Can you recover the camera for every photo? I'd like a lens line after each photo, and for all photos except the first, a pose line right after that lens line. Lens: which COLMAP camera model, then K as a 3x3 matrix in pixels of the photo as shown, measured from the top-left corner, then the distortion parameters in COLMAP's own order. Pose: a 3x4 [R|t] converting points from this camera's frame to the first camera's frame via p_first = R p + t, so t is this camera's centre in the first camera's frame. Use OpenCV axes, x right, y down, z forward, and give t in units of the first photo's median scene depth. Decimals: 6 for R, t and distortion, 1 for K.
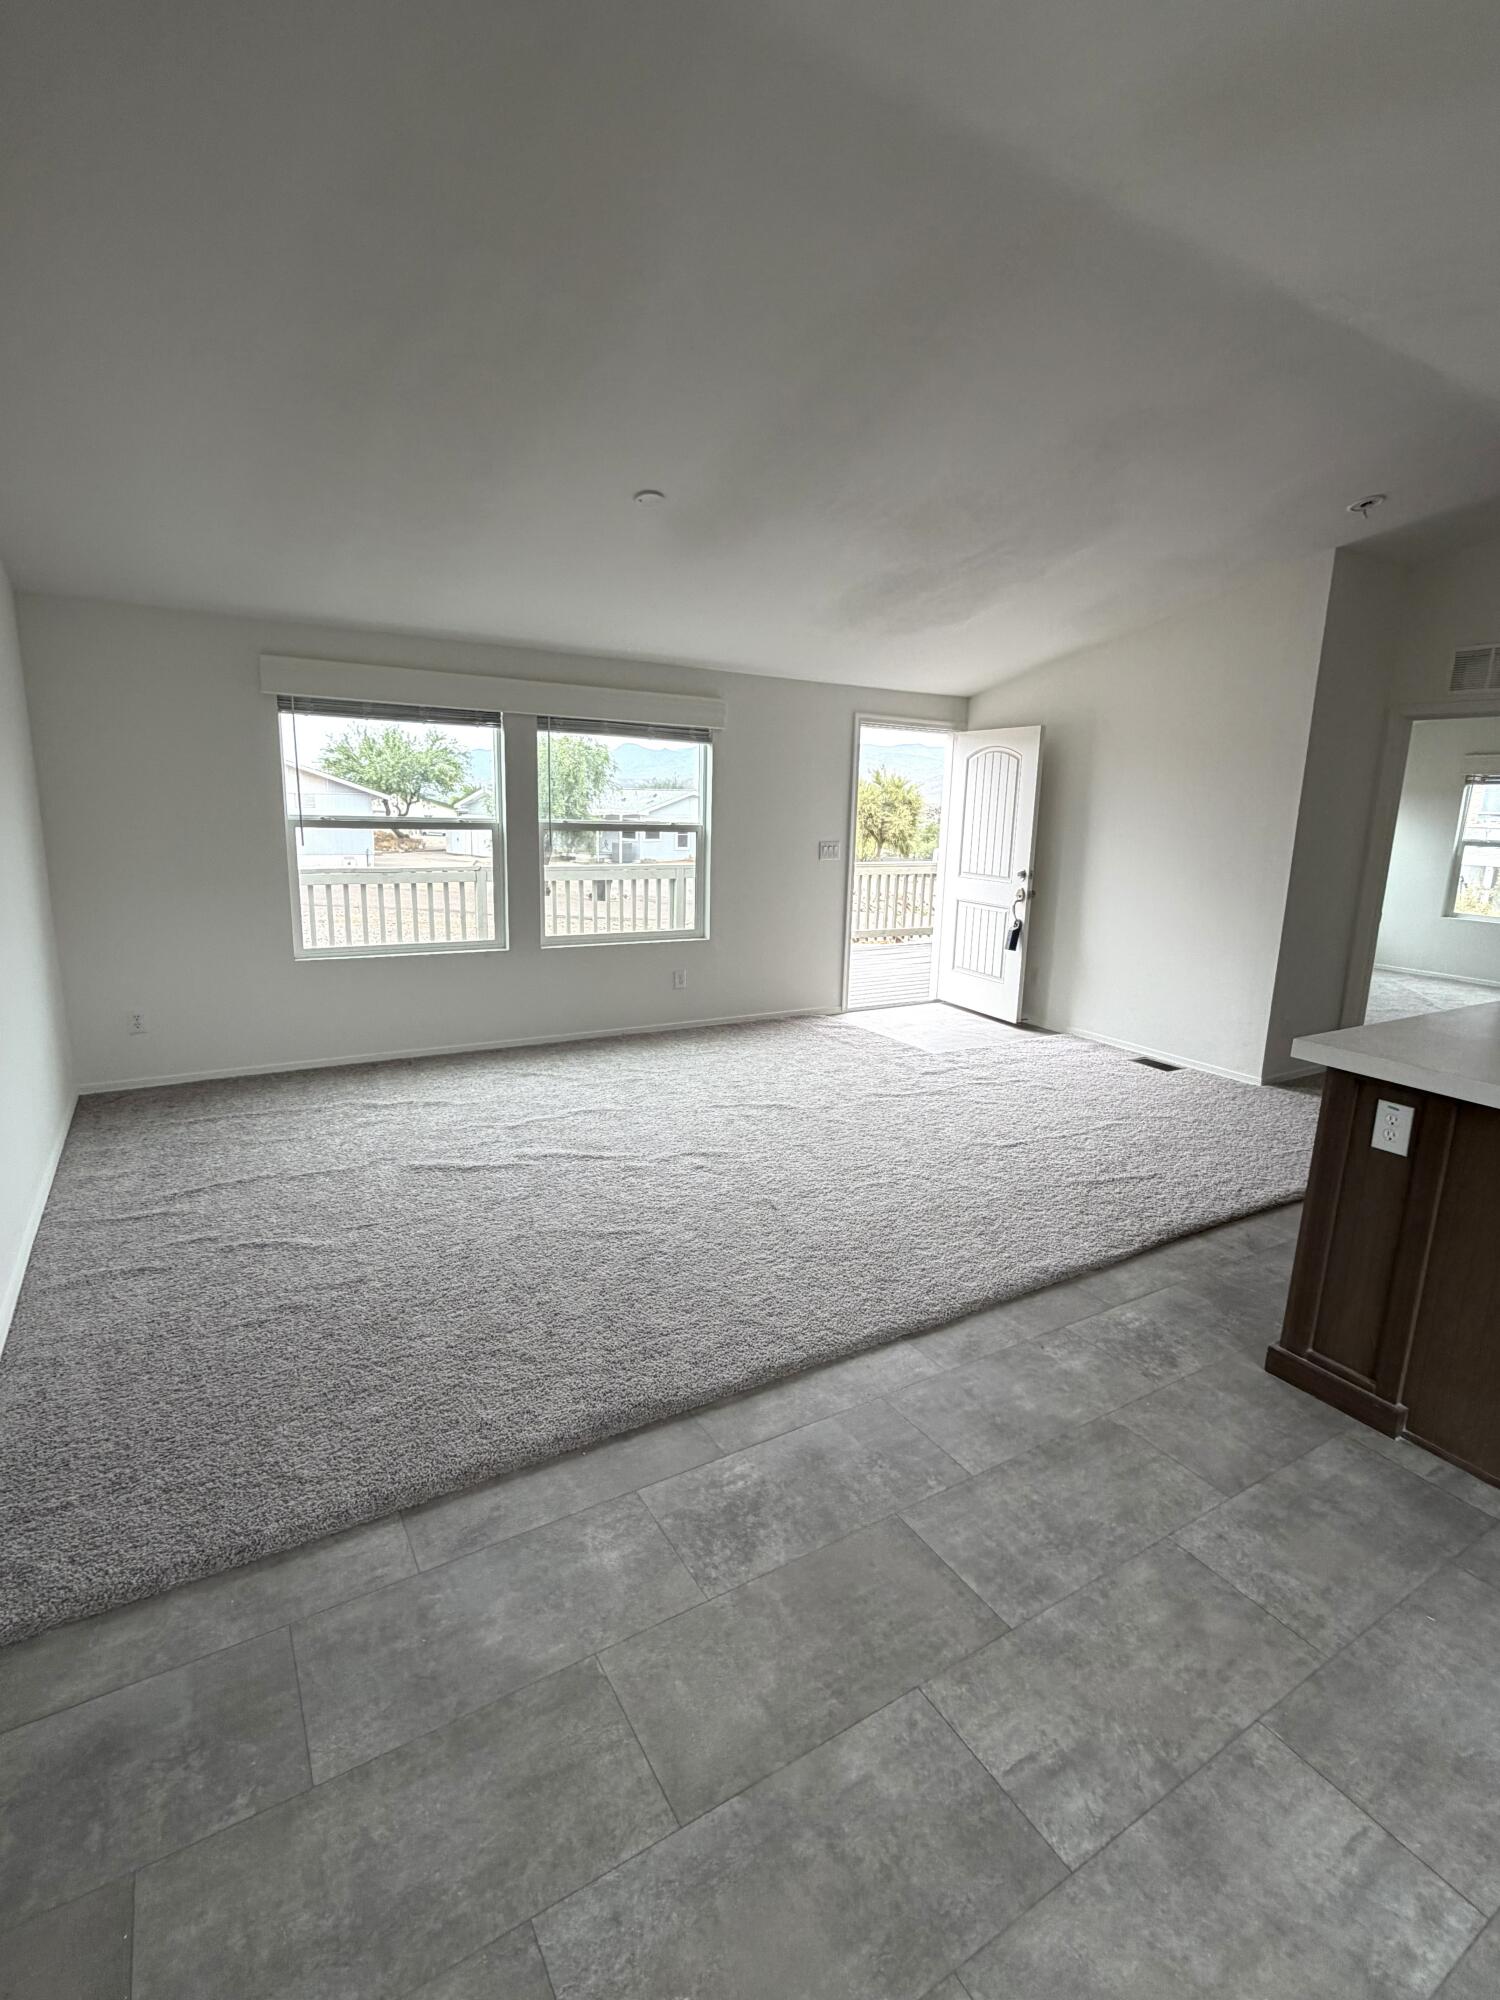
lens RADIAL K [[928.0, 0, 755.0], [0, 928.0, 993.9], [0, 0, 1]] dist [-0.001105, -0.000215]
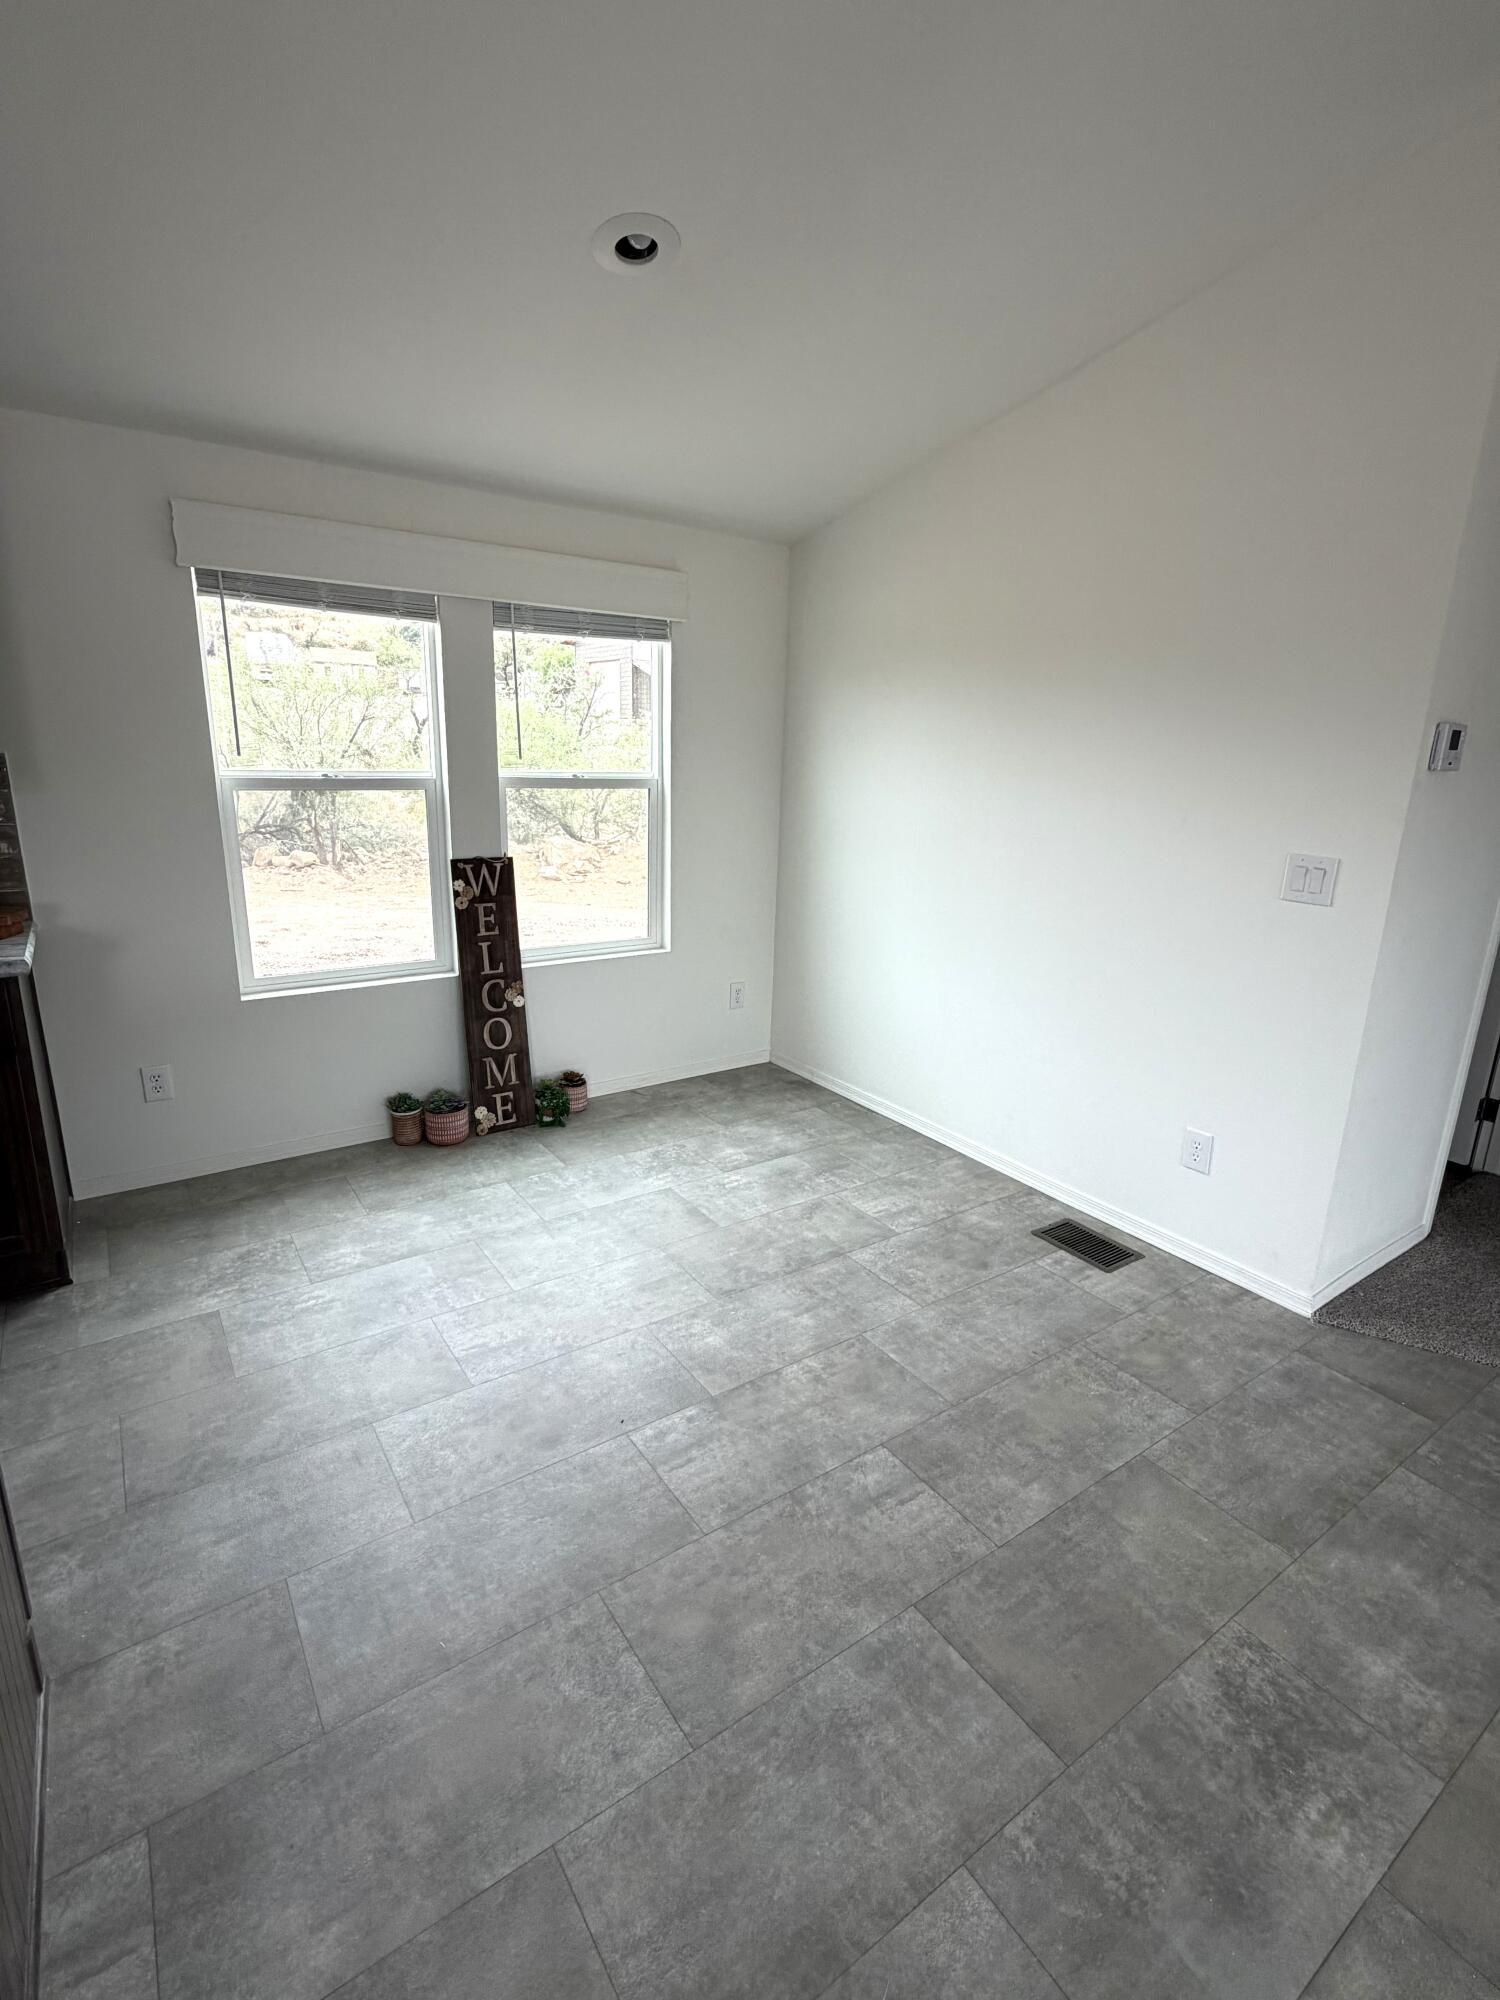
lens RADIAL K [[942.7, 0, 748.1], [0, 942.7, 996.9], [0, 0, 1]] dist [0.001311, -0.000513]
pose [[-0.996710, -0.040768, -0.070047, 0.416922], [-0.067567, 0.895269, 0.440372, -0.233663], [0.044758, 0.443656, -0.895079, 1.222315]]
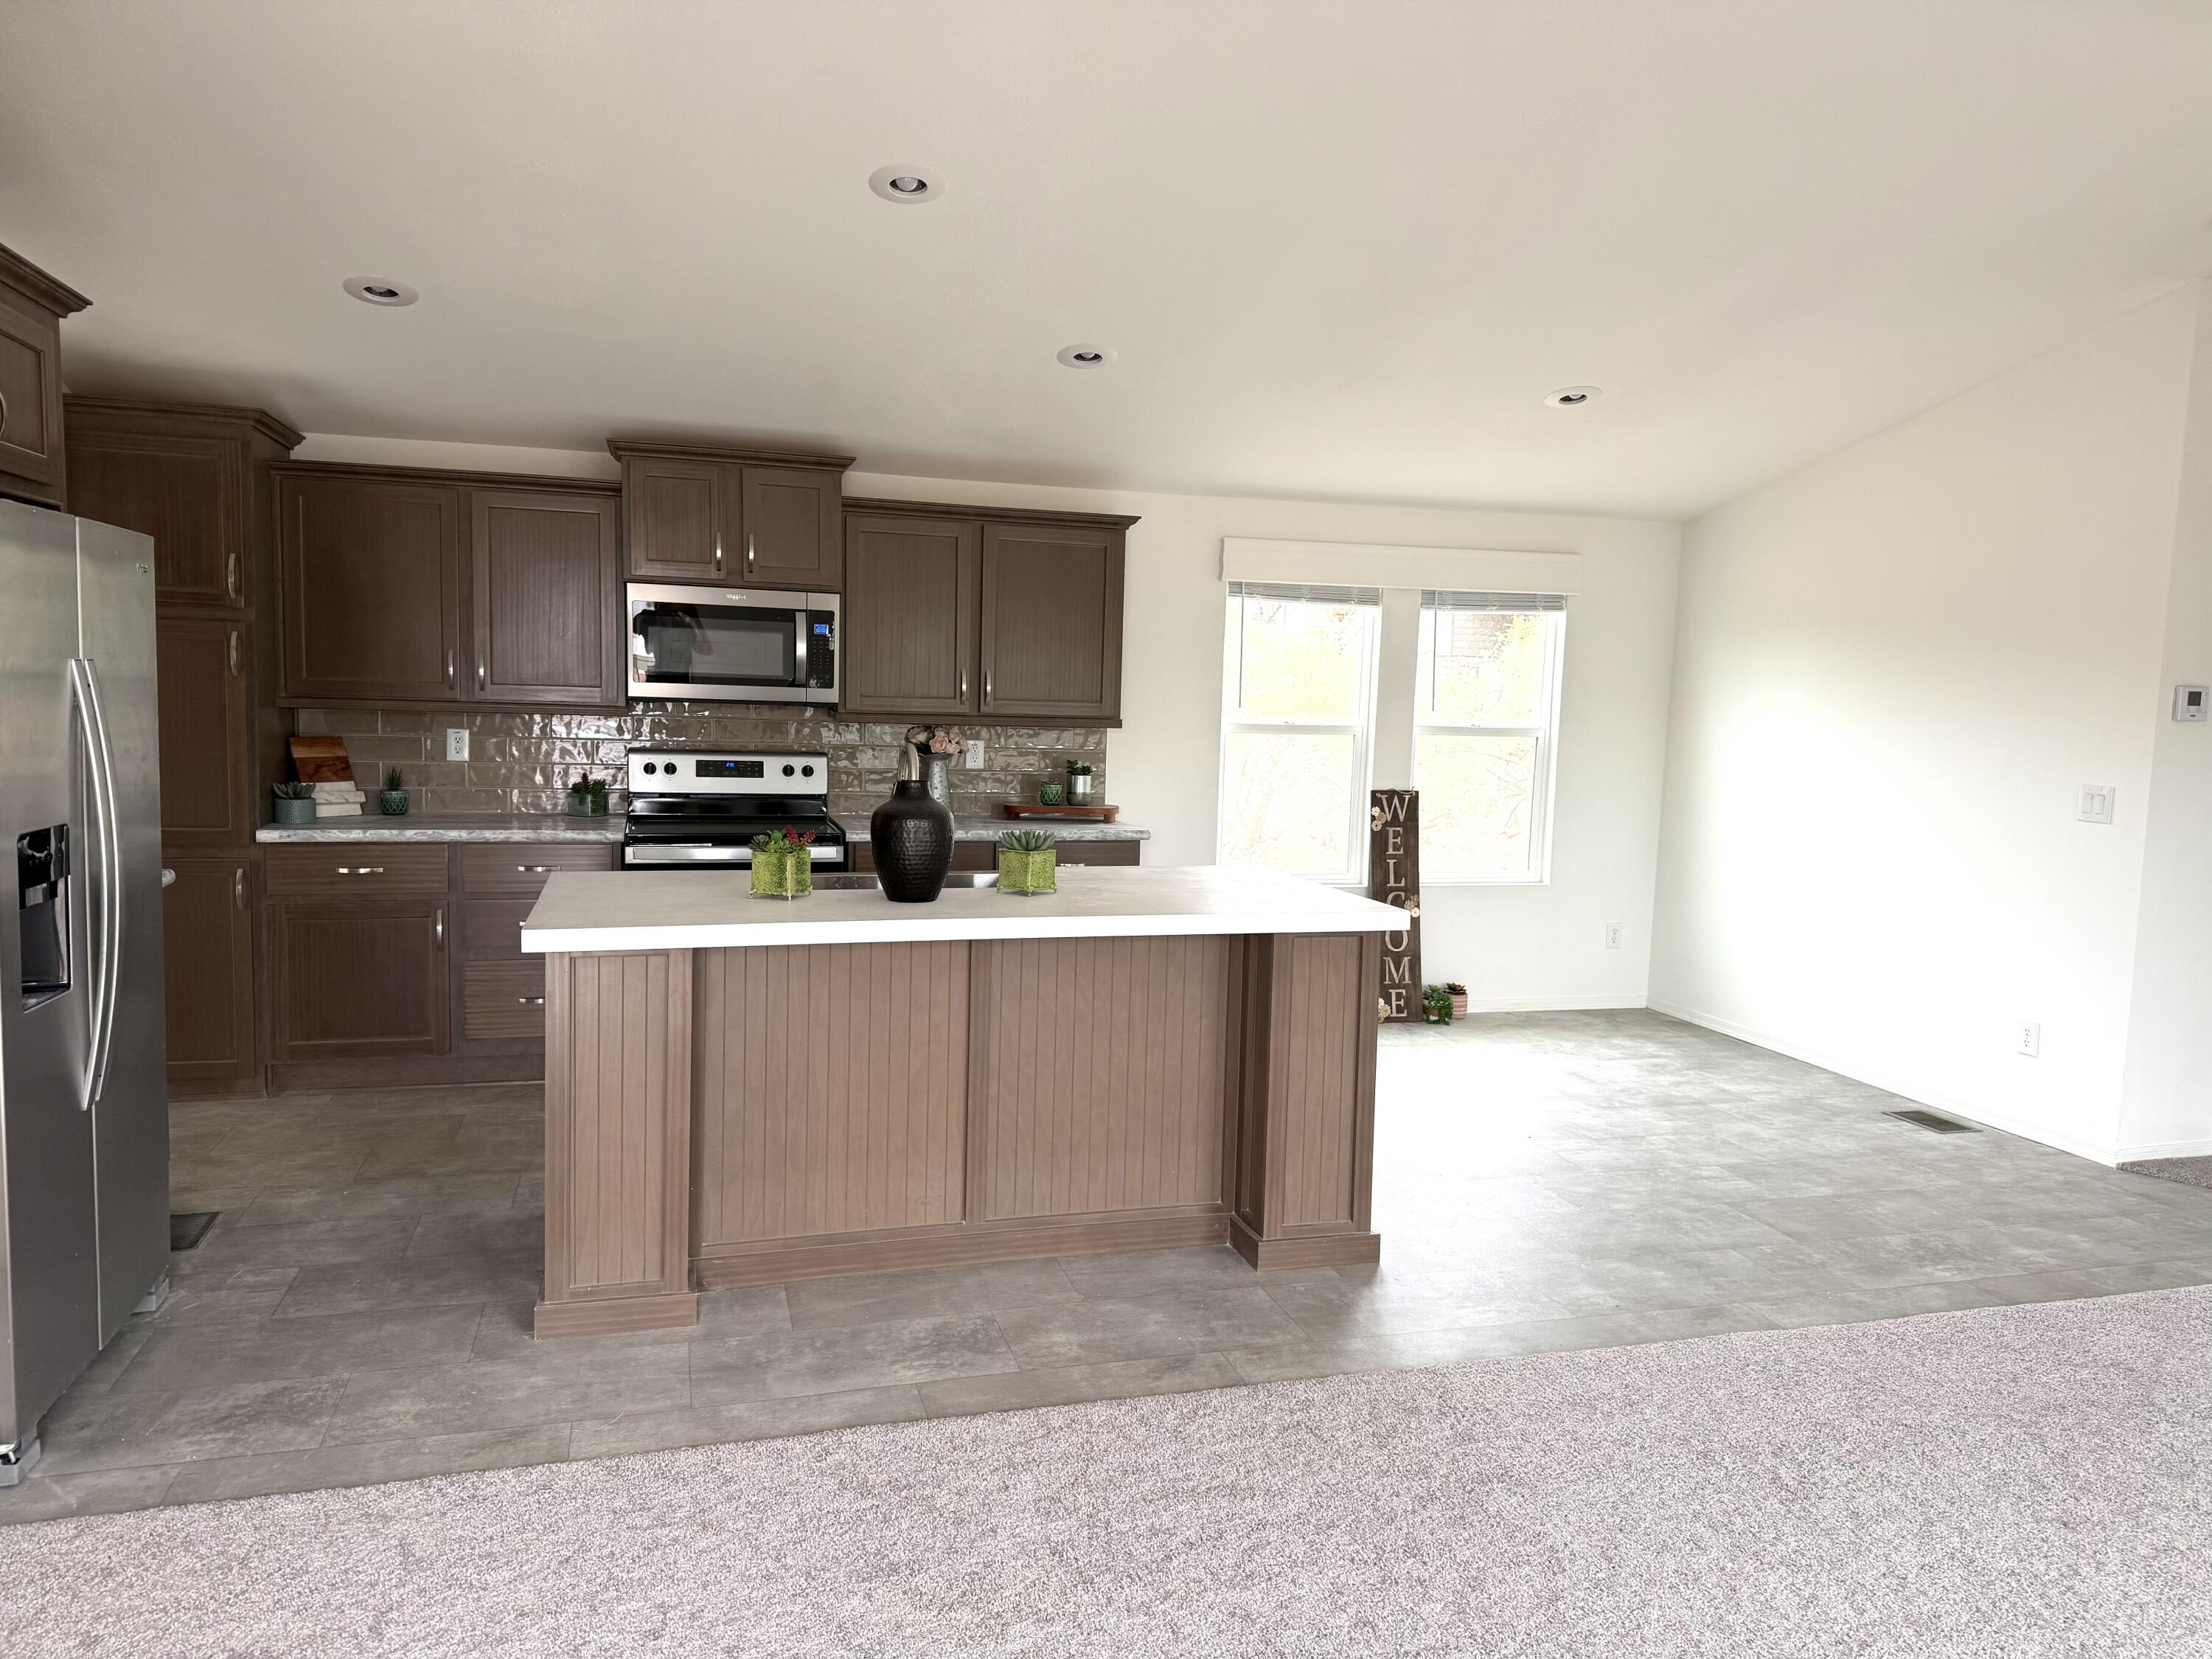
lens RADIAL K [[1529.7, 0, 1120.3], [0, 1529.7, 843.3], [0, 0, 1]] dist [0.170343, -0.327105]
pose [[-0.964192, -0.085435, 0.251067, 0.504432], [-0.007283, 0.954862, 0.296960, -0.540000], [-0.265105, 0.284498, -0.921293, 2.755575]]
